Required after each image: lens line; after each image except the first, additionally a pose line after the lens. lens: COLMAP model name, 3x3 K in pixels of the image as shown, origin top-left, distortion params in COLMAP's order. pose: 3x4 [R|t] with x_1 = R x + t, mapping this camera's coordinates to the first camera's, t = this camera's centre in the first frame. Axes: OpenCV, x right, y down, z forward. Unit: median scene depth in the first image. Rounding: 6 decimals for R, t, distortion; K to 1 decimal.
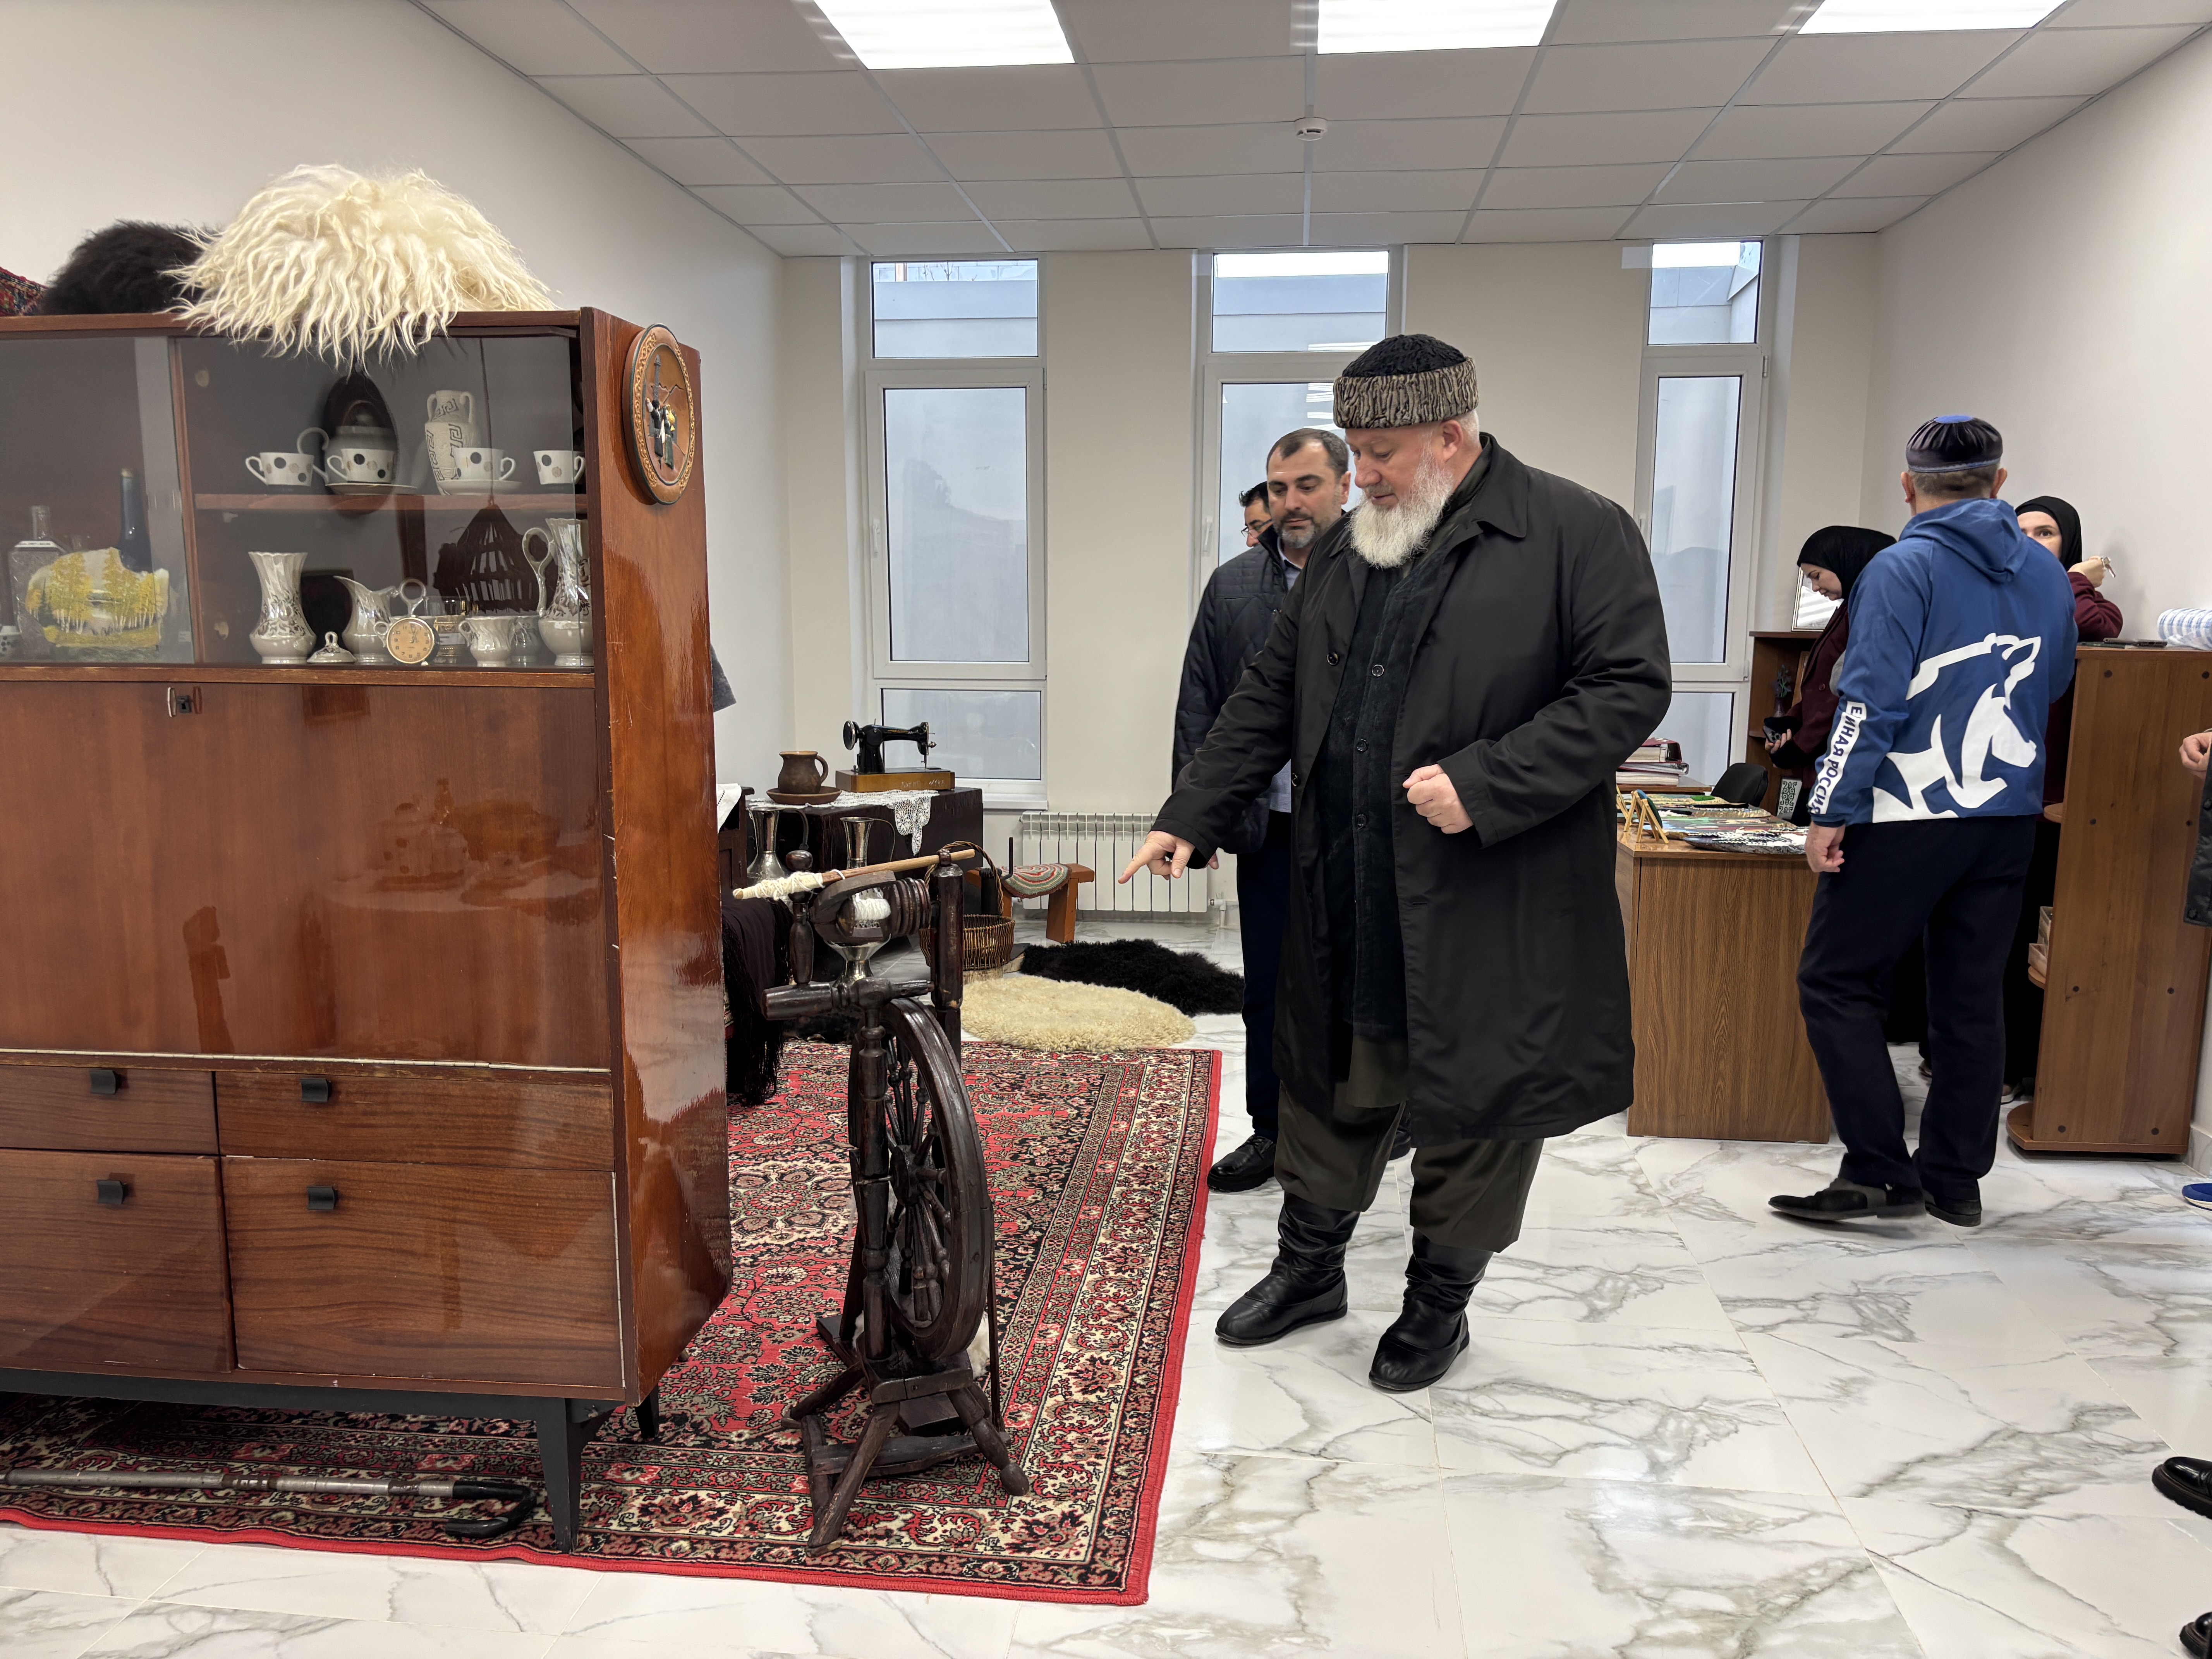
lens RADIAL K [[1582.9, 0, 1106.0], [0, 1582.9, 829.5], [0, 0, 1]] dist [0.008030, -0.000603]
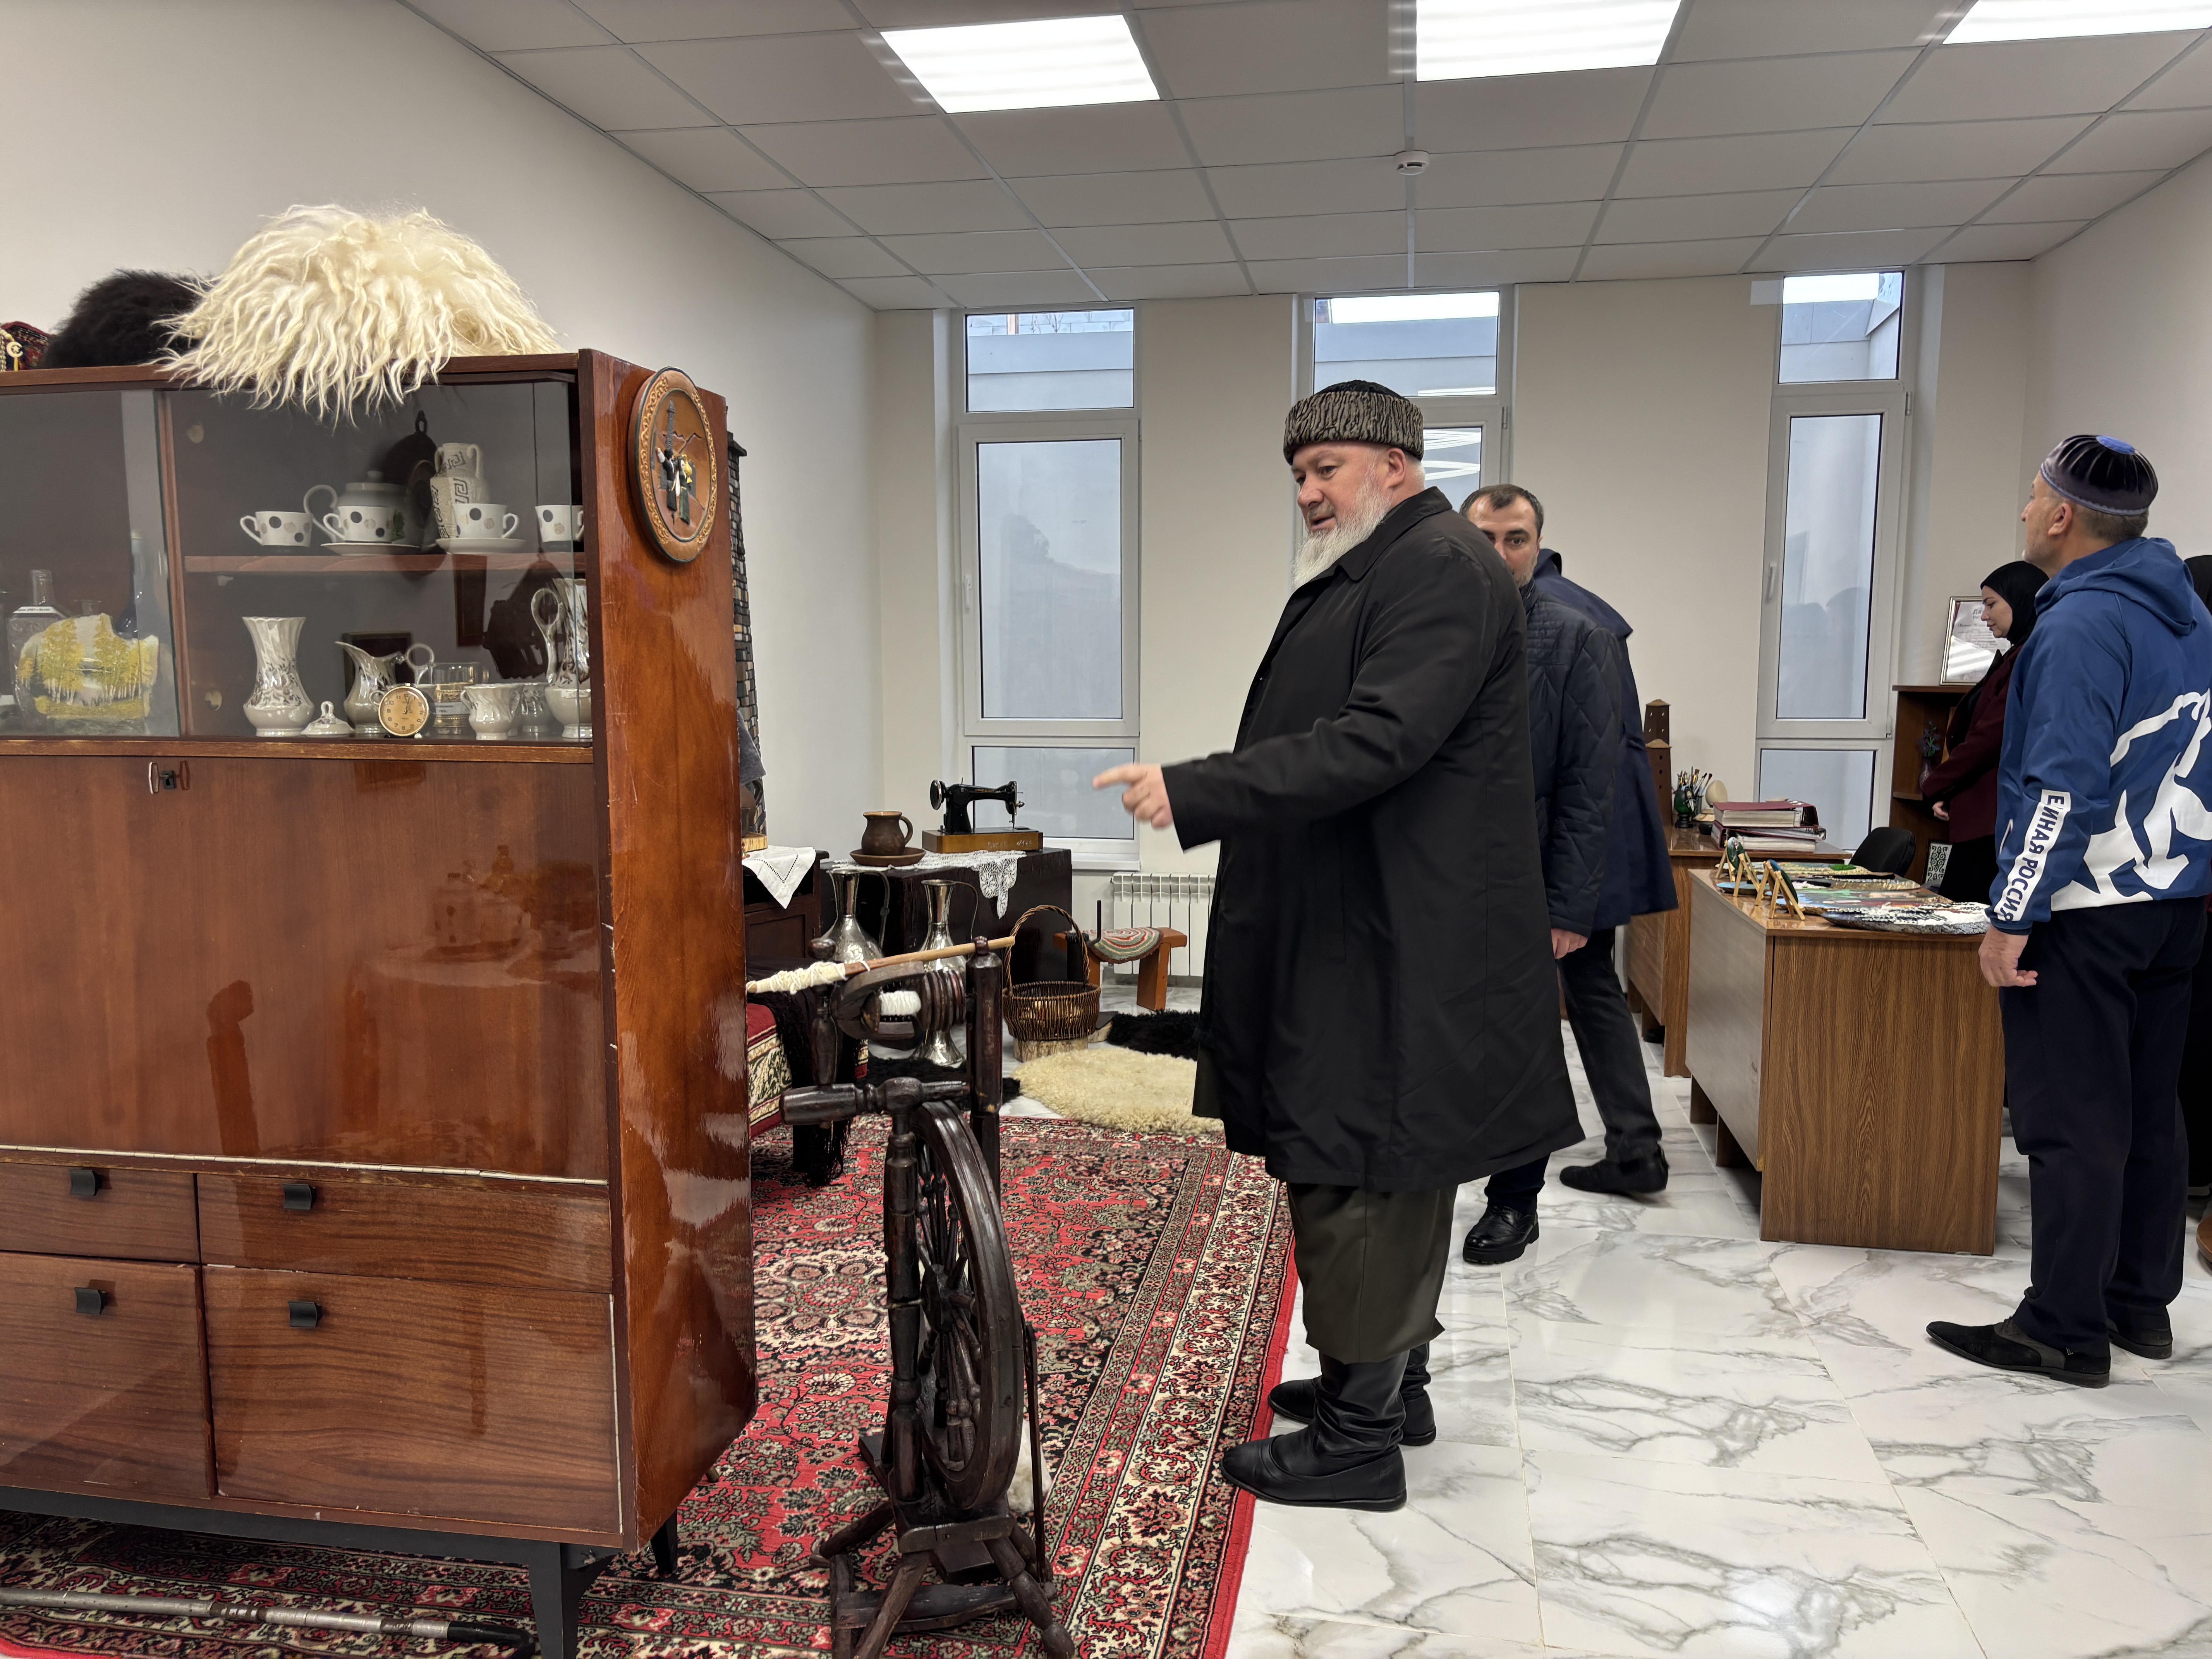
lens RADIAL K [[1563.7, 0, 1106.0], [0, 1563.7, 829.5], [0, 0, 1]] dist [0.010497, -0.002745]
pose [[0.997027, 0.003698, -0.076961, 0.034154], [-0.006009, 0.999537, -0.029817, -0.021314], [0.076815, 0.030190, 0.996588, 0.102506]]
